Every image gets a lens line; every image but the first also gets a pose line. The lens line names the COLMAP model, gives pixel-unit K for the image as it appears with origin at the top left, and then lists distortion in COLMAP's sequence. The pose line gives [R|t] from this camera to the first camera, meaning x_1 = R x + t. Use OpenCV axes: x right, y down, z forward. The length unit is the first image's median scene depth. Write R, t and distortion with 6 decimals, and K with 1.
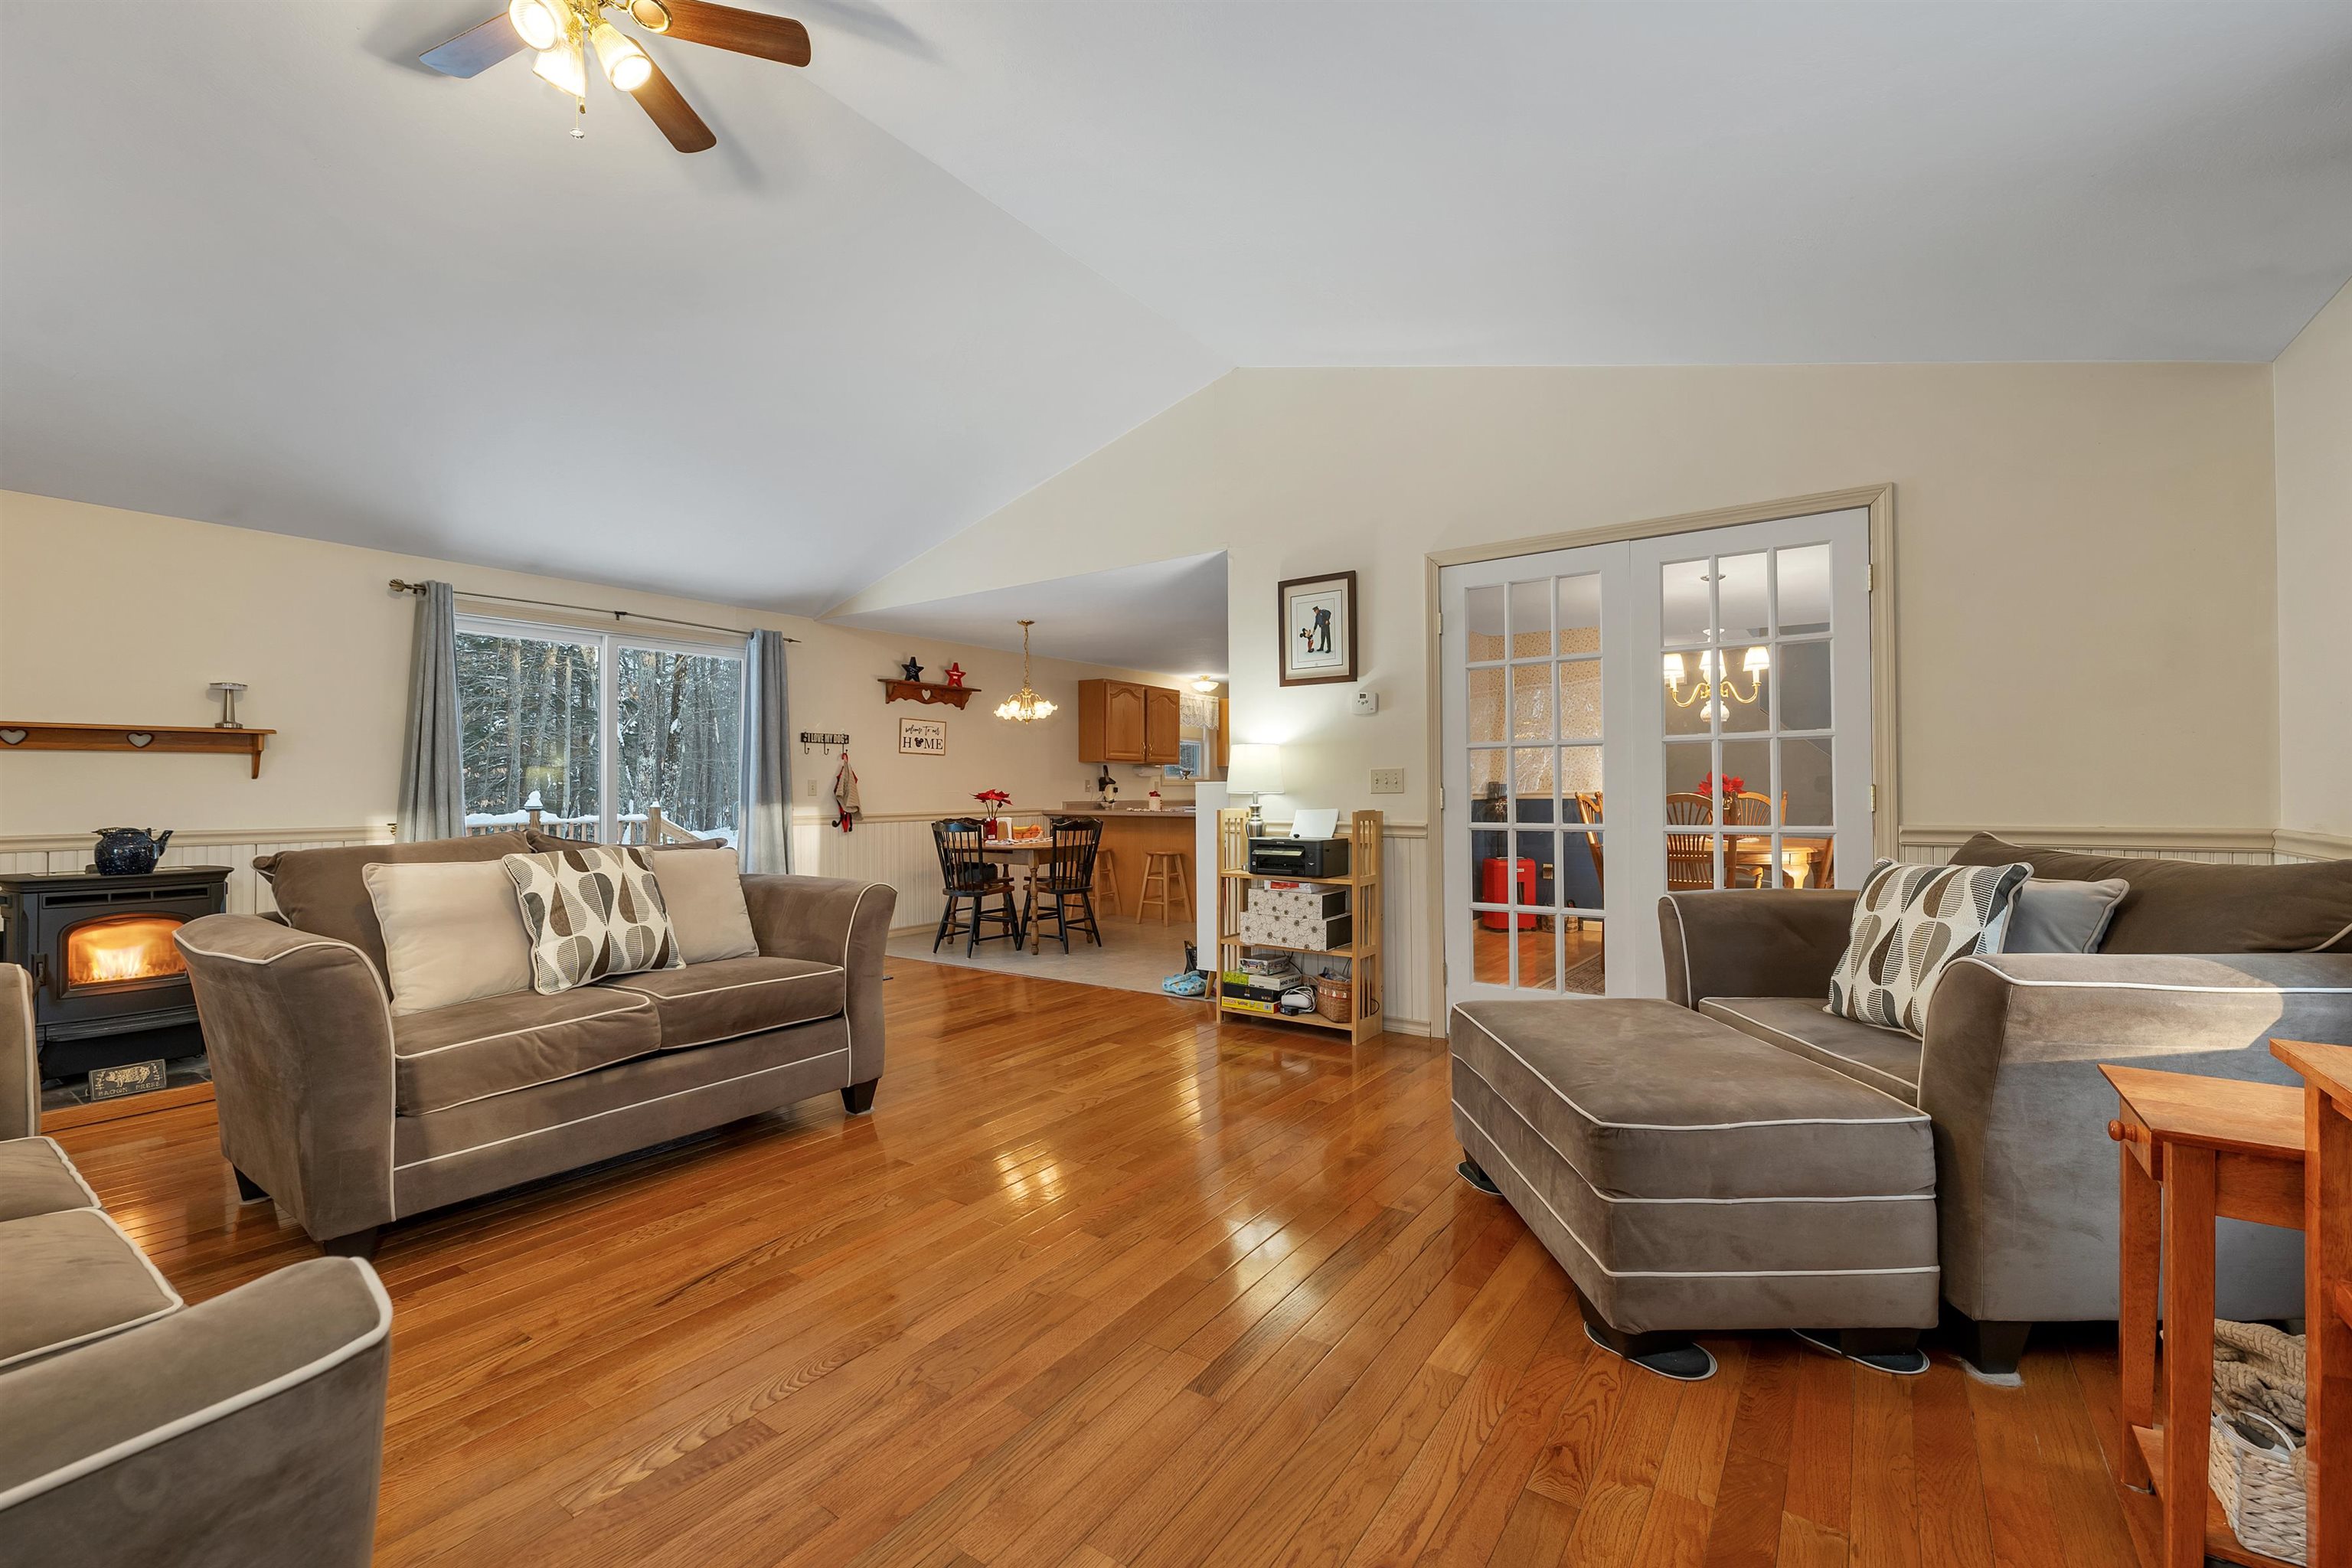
lens RADIAL K [[990.3, 0, 1160.3], [0, 990.3, 778.2], [0, 0, 1]] dist [0.001058, 0.000374]
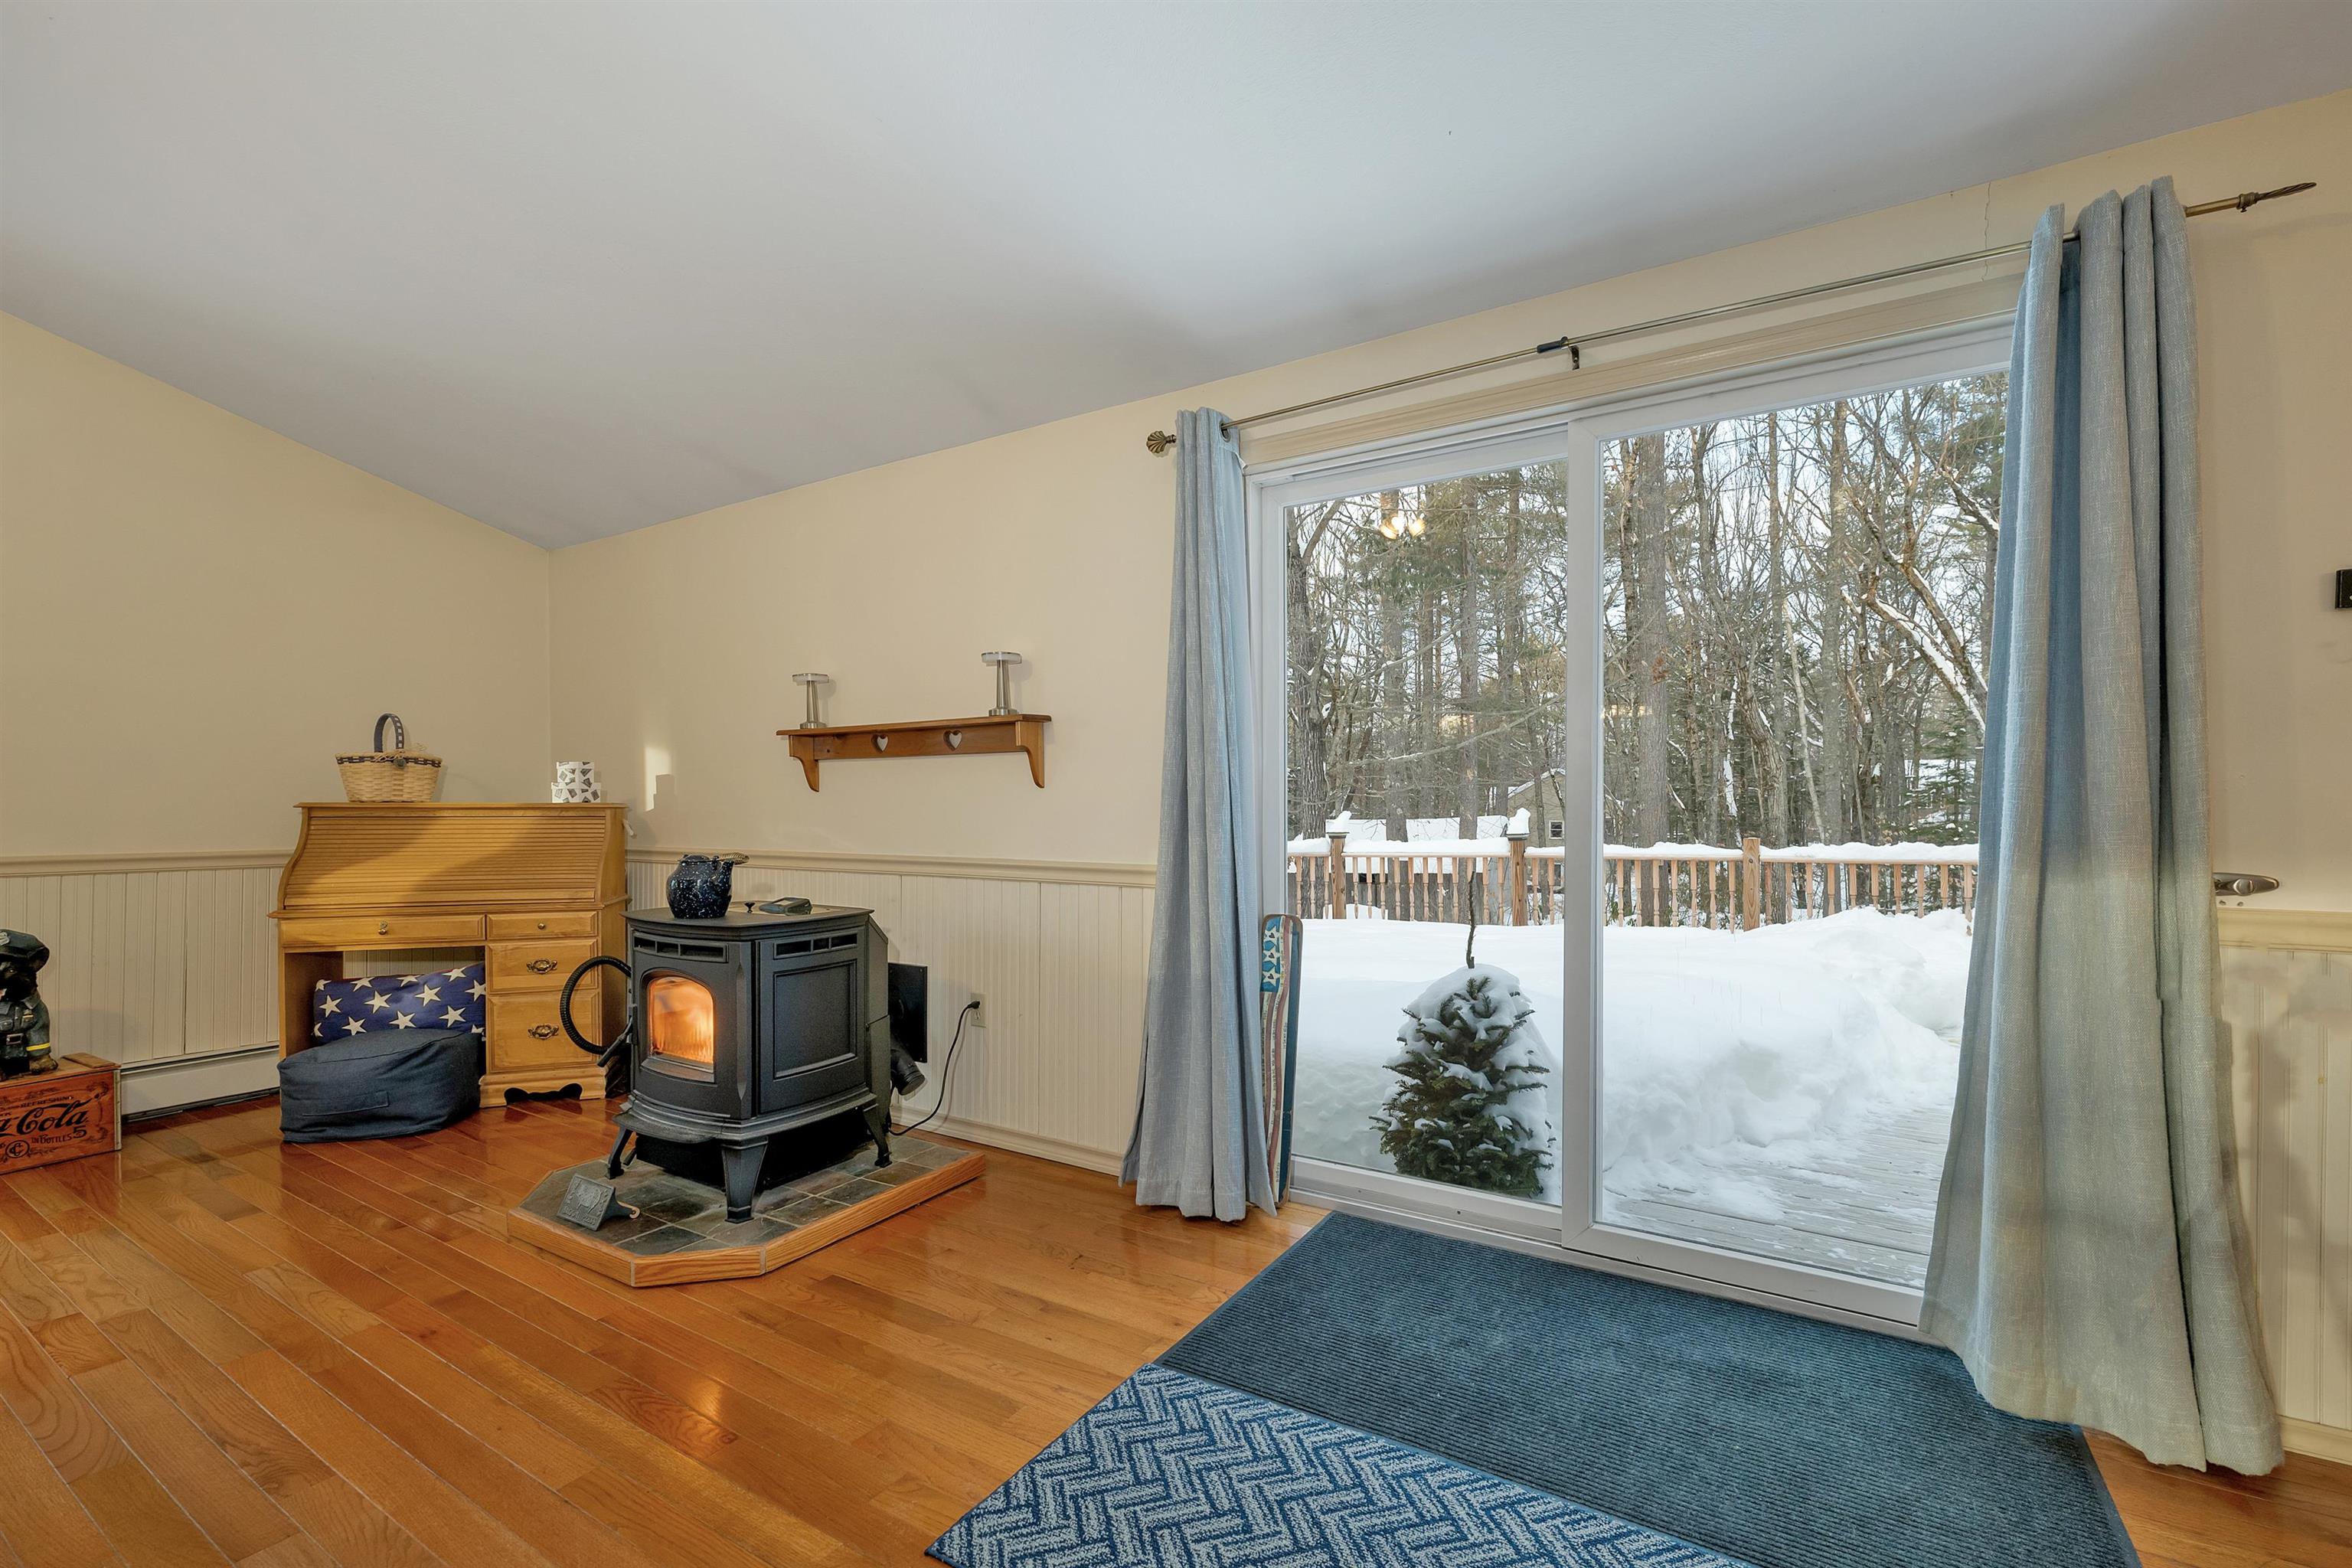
lens RADIAL K [[990.3, 0, 1170.5], [0, 990.3, 809.3], [0, 0, 1]] dist [0.001058, 0.000374]
pose [[0.074380, 0.006753, -0.997207, -0.226150], [0.009413, 0.999928, 0.007473, 0.011684], [0.997186, -0.009942, 0.074311, 1.063631]]
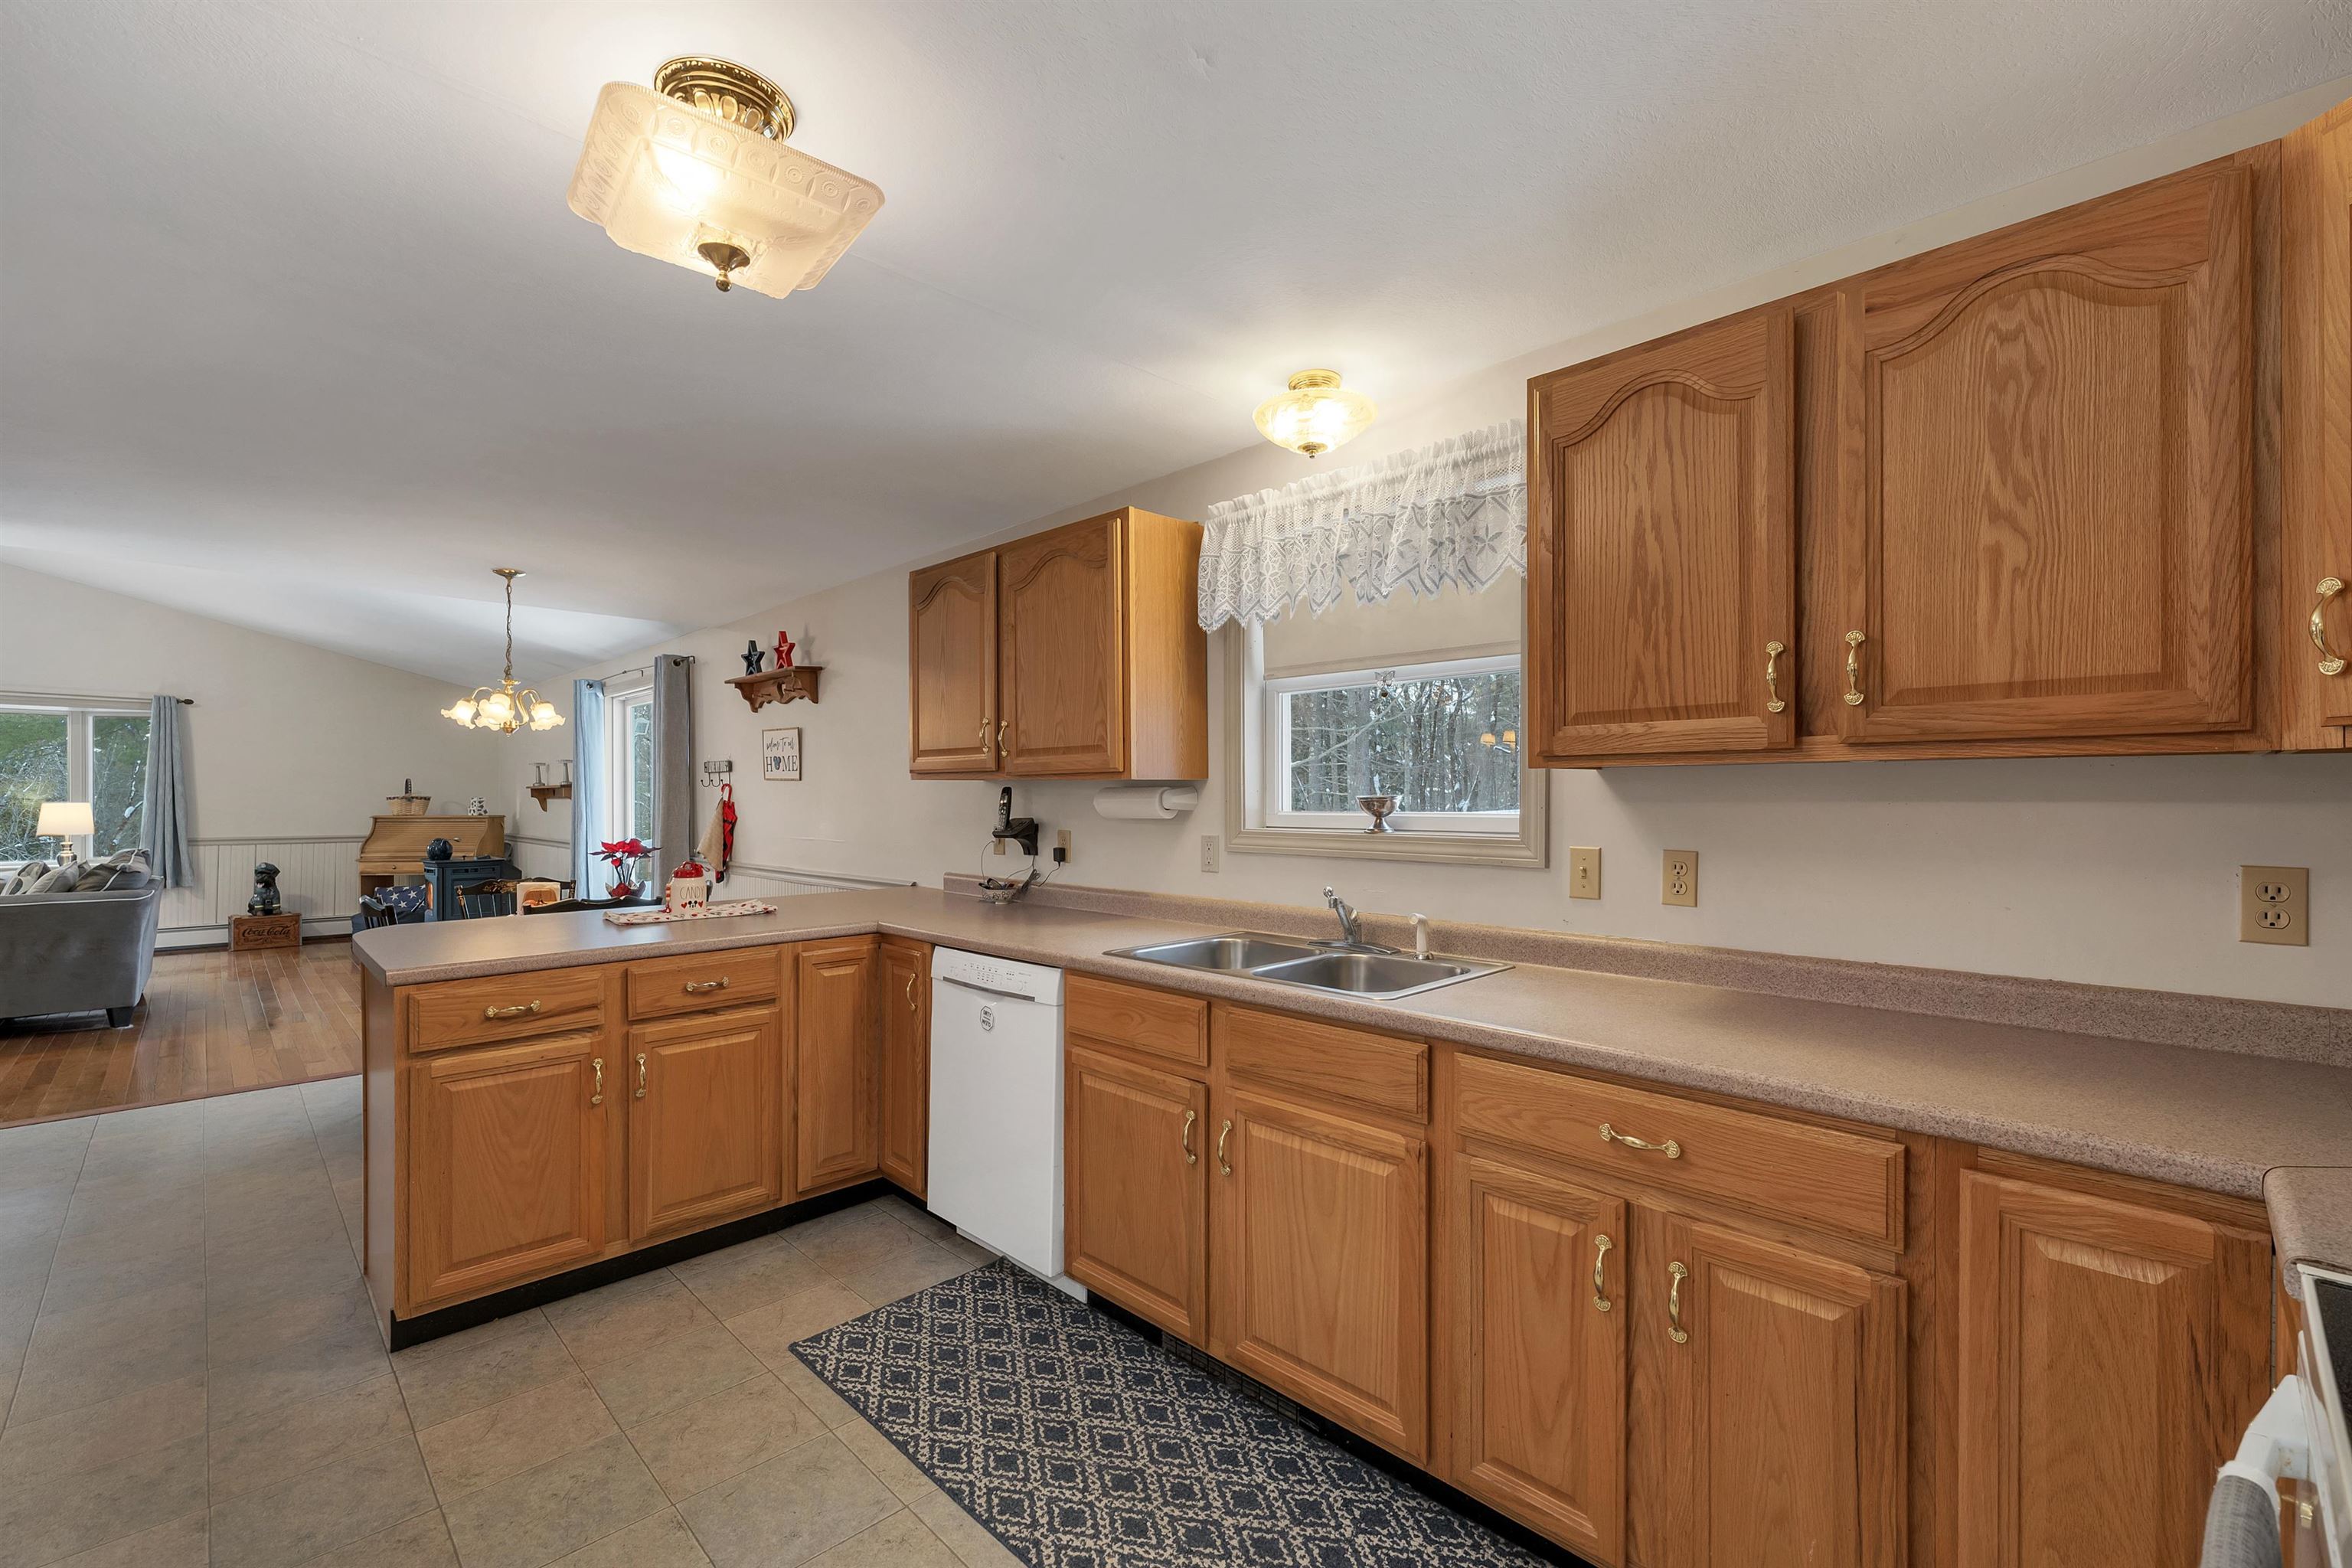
lens RADIAL K [[990.3, 0, 1185.5], [0, 990.3, 792.3], [0, 0, 1]] dist [0.001058, 0.000374]
pose [[-0.161216, 0.001537, -0.986918, 0.647335], [0.012646, 0.999920, -0.000508, -0.021545], [0.986838, -0.012562, -0.161222, 2.392092]]
